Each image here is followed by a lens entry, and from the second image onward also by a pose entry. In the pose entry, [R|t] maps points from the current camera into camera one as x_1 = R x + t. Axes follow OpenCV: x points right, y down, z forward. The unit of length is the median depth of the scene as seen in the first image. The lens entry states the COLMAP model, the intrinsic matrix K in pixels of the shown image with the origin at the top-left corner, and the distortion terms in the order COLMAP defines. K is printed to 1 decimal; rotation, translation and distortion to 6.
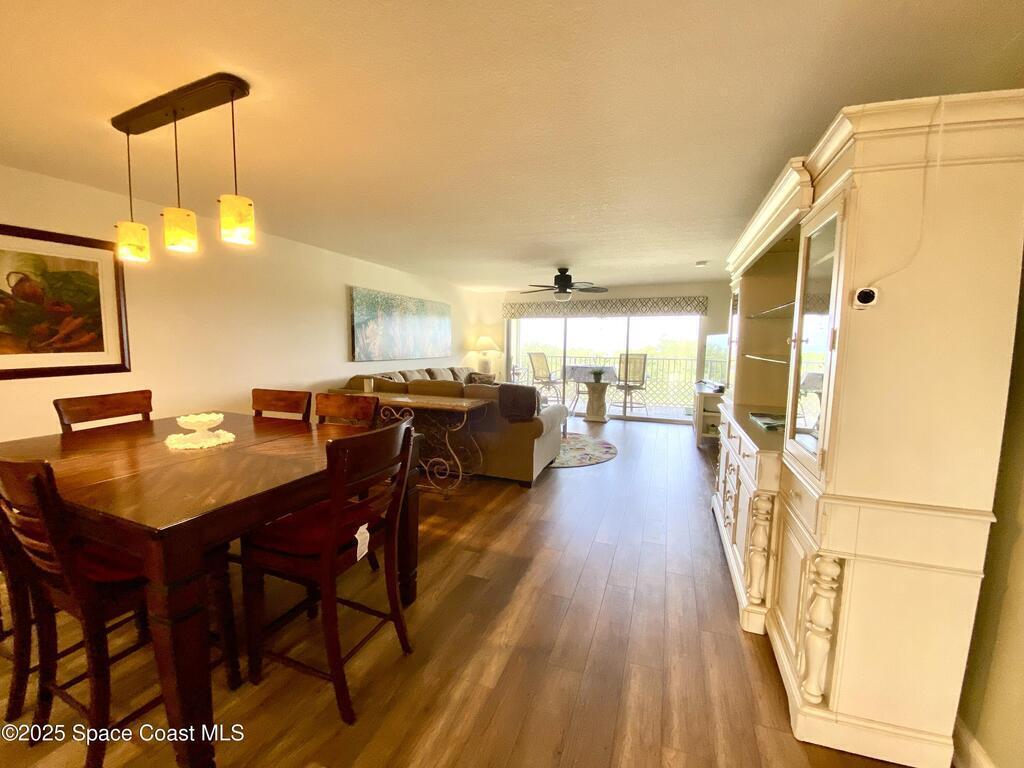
lens RADIAL K [[411.7, 0, 517.9], [0, 411.7, 383.5], [0, 0, 1]] dist [0.001422, -0.011597]
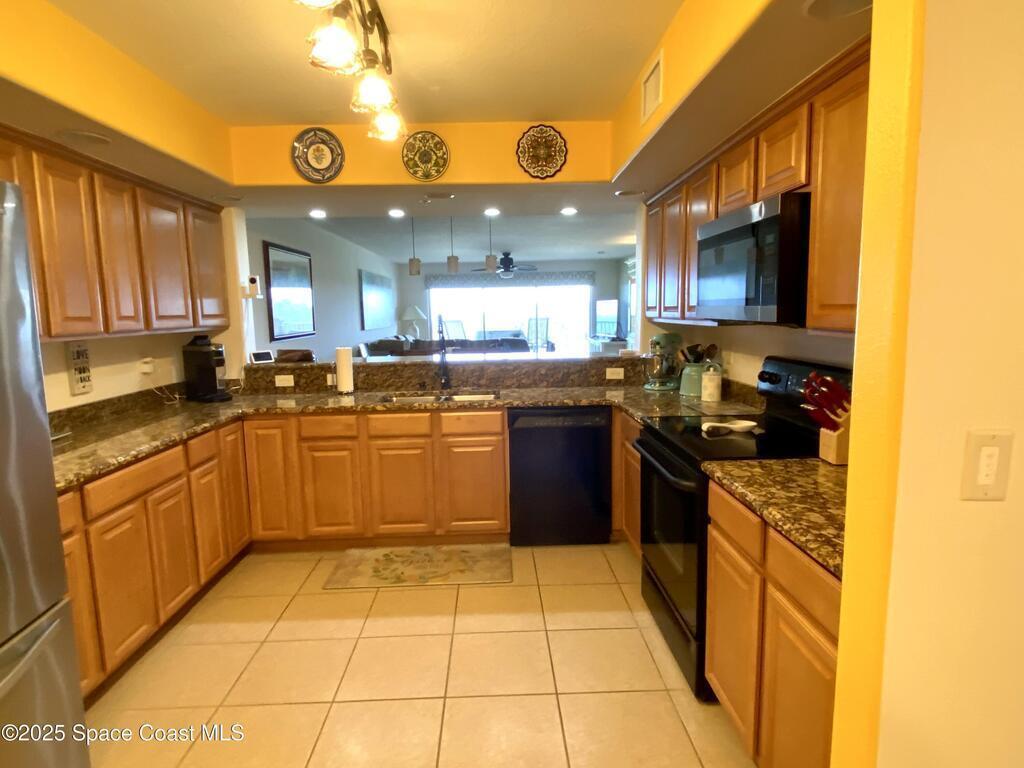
lens RADIAL K [[560.7, 0, 512.7], [0, 560.7, 381.4], [0, 0, 1]] dist [0.011132, -0.018417]
pose [[0.923888, -0.076098, 0.375021, -0.664585], [0.065910, 0.997026, 0.039941, 0.062803], [-0.376945, -0.012184, 0.926156, -0.753040]]
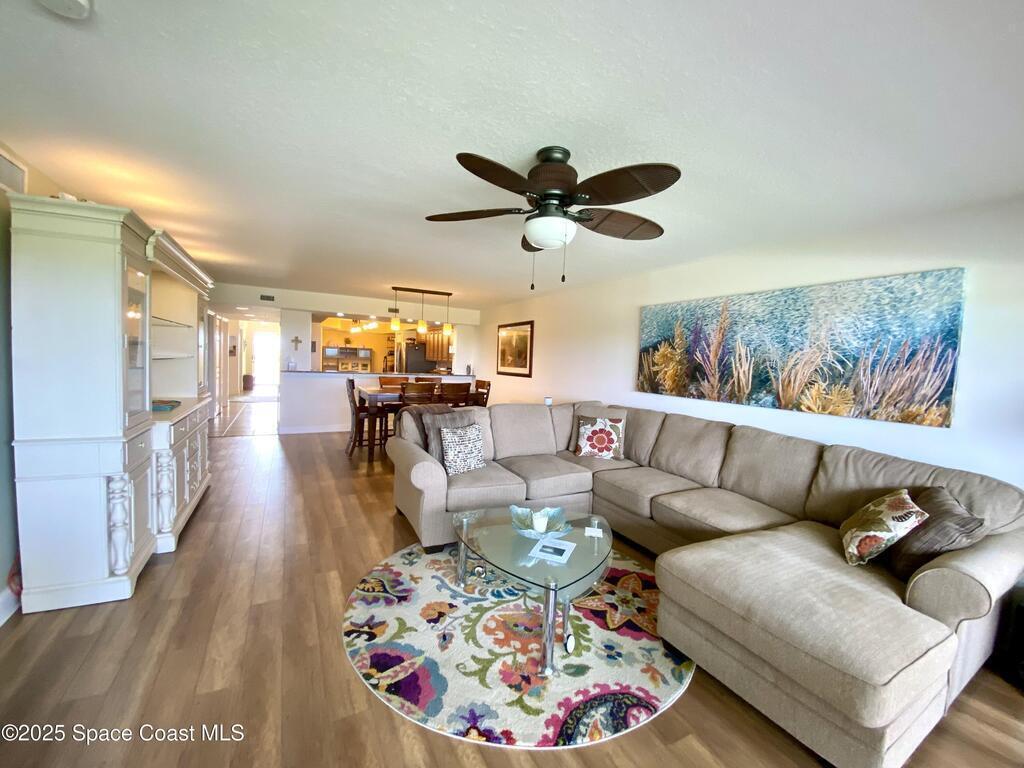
lens RADIAL K [[411.7, 0, 519.0], [0, 411.7, 387.6], [0, 0, 1]] dist [0.001422, -0.011597]
pose [[-0.655749, 0.007635, -0.754940, 0.404799], [-0.125199, 0.985004, 0.118710, -0.124172], [0.744526, 0.172362, -0.644959, 1.282948]]
